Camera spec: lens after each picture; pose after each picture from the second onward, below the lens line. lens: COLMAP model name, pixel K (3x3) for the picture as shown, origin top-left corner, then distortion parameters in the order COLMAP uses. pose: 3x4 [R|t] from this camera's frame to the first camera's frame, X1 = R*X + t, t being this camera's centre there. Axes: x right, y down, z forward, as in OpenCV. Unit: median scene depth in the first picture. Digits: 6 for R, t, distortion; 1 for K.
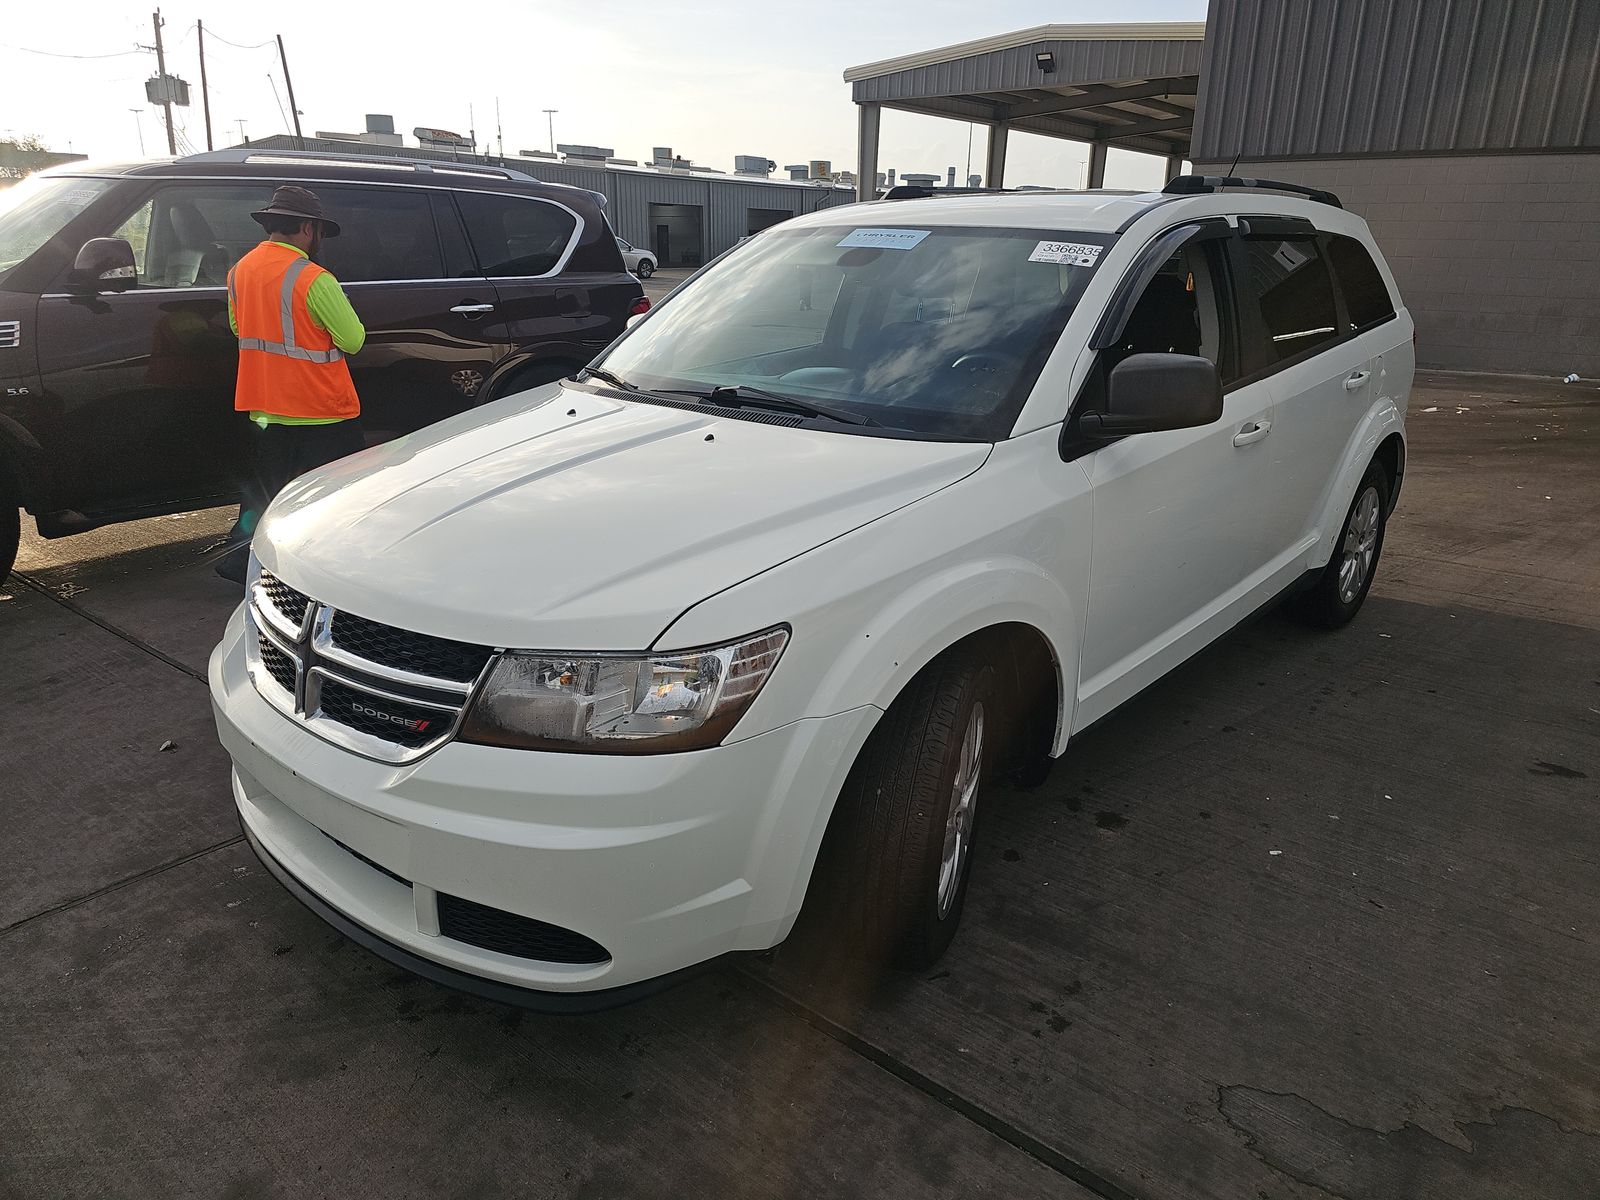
lens RADIAL K [[1112.6, 0, 791.9], [0, 1112.6, 601.7], [0, 0, 1]] dist [0.003229, 0.006812]
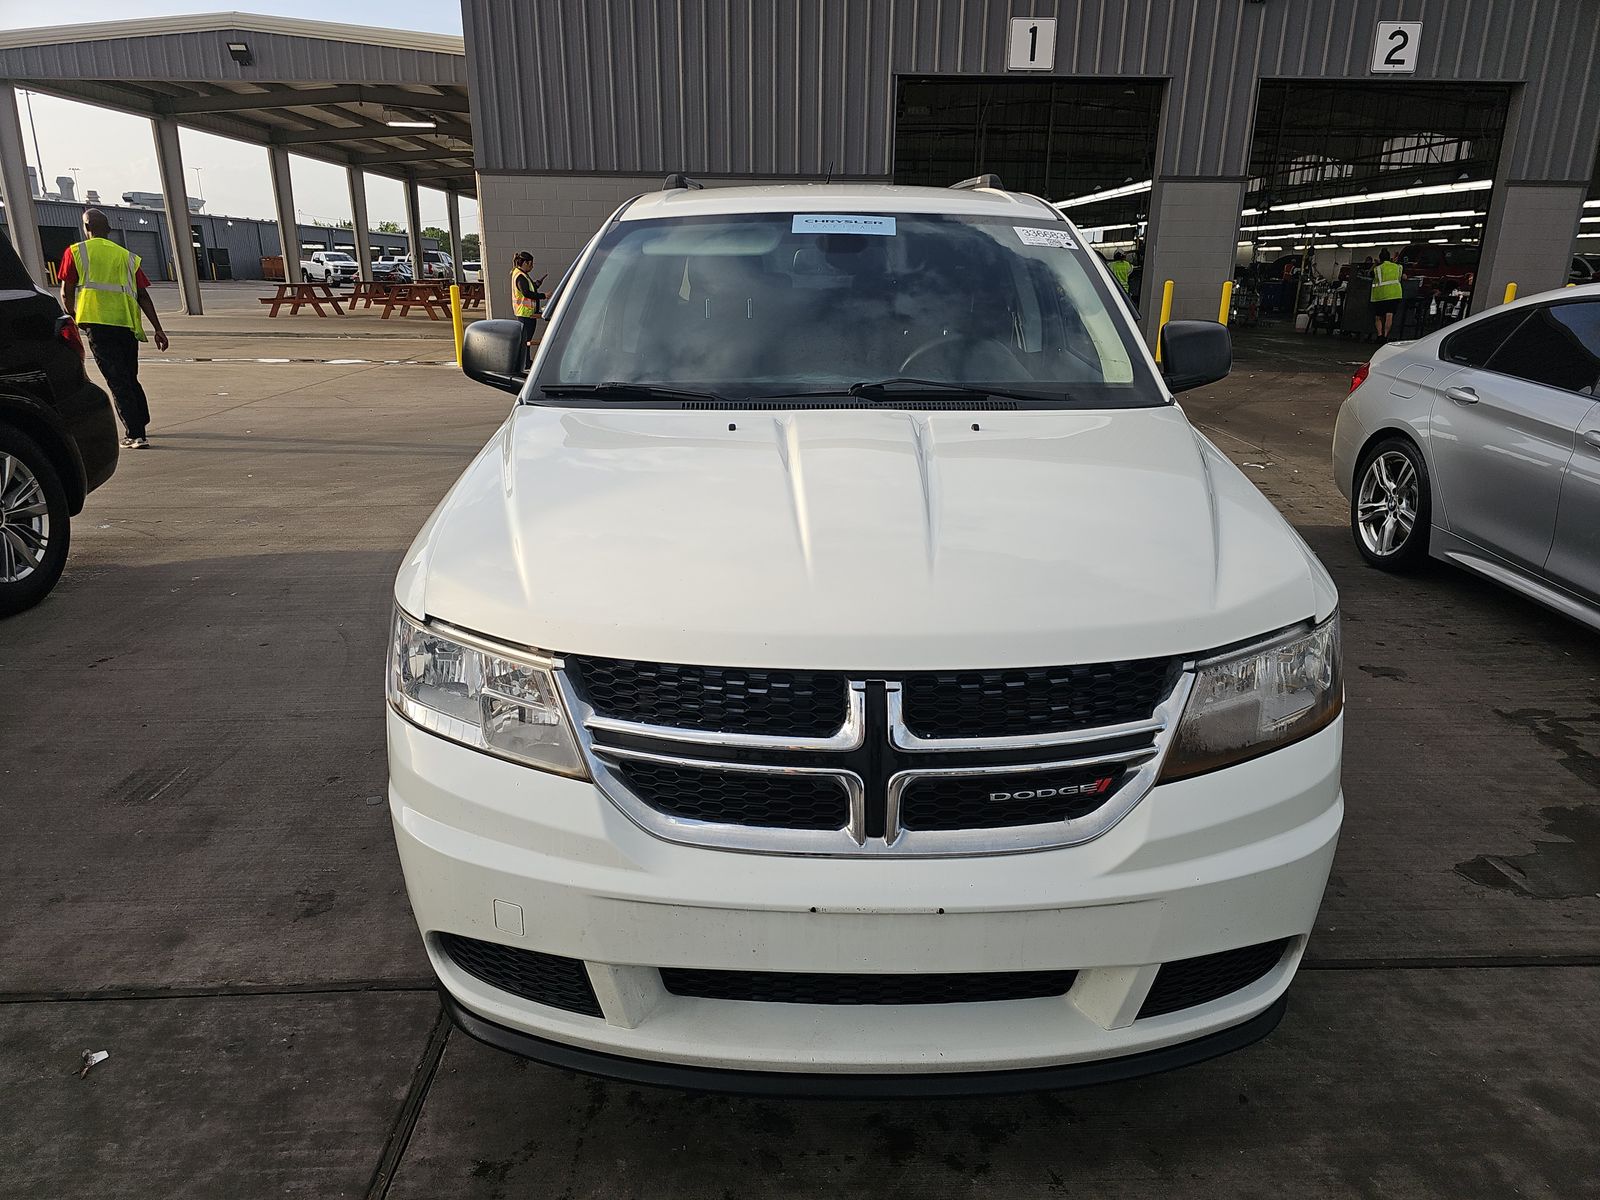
lens RADIAL K [[1112.6, 0, 791.9], [0, 1112.6, 601.7], [0, 0, 1]] dist [0.003229, 0.006812]
pose [[0.742253, -0.207514, 0.637180, -0.111179], [0.214233, 0.974428, 0.067786, -0.014348], [-0.634953, 0.086191, 0.767728, 0.054566]]
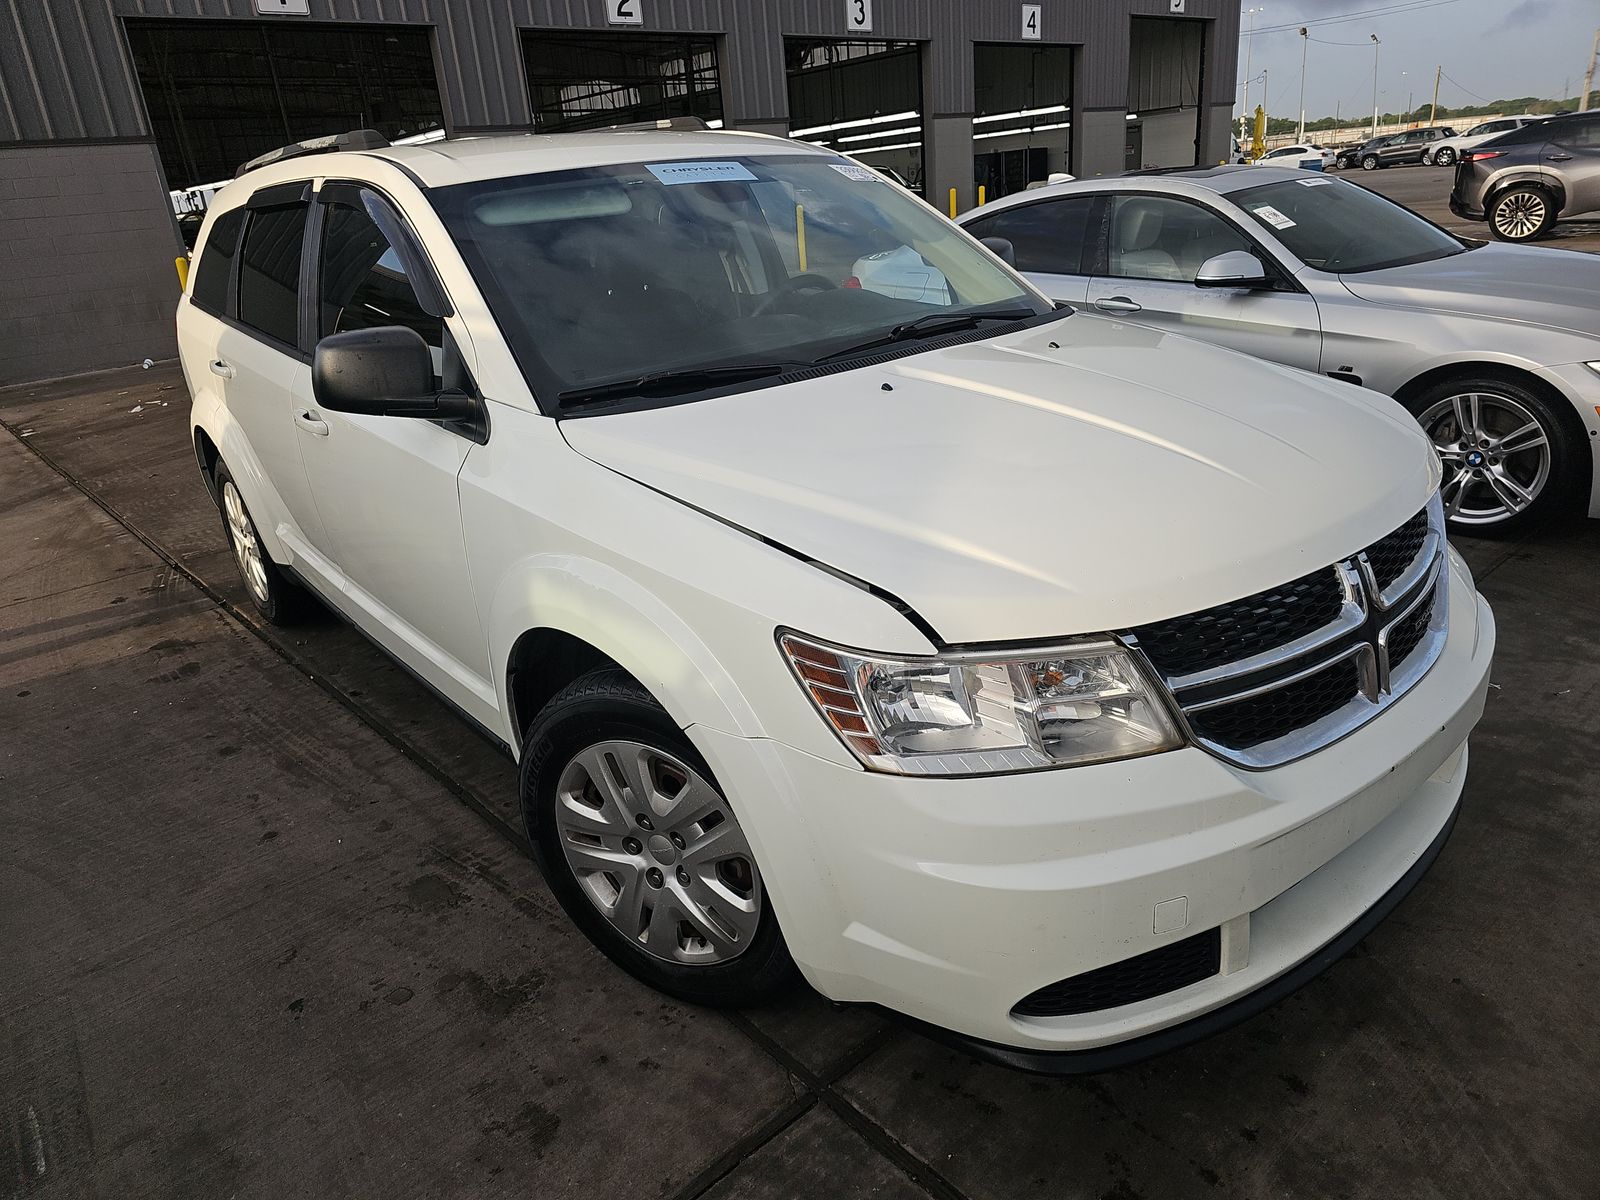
lens RADIAL K [[1112.6, 0, 791.9], [0, 1112.6, 601.7], [0, 0, 1]] dist [0.003229, 0.006812]
pose [[0.128528, -0.373407, 0.918721, -0.149096], [0.386210, 0.872113, 0.300433, -0.046058], [-0.913412, 0.316205, 0.256305, 0.140514]]
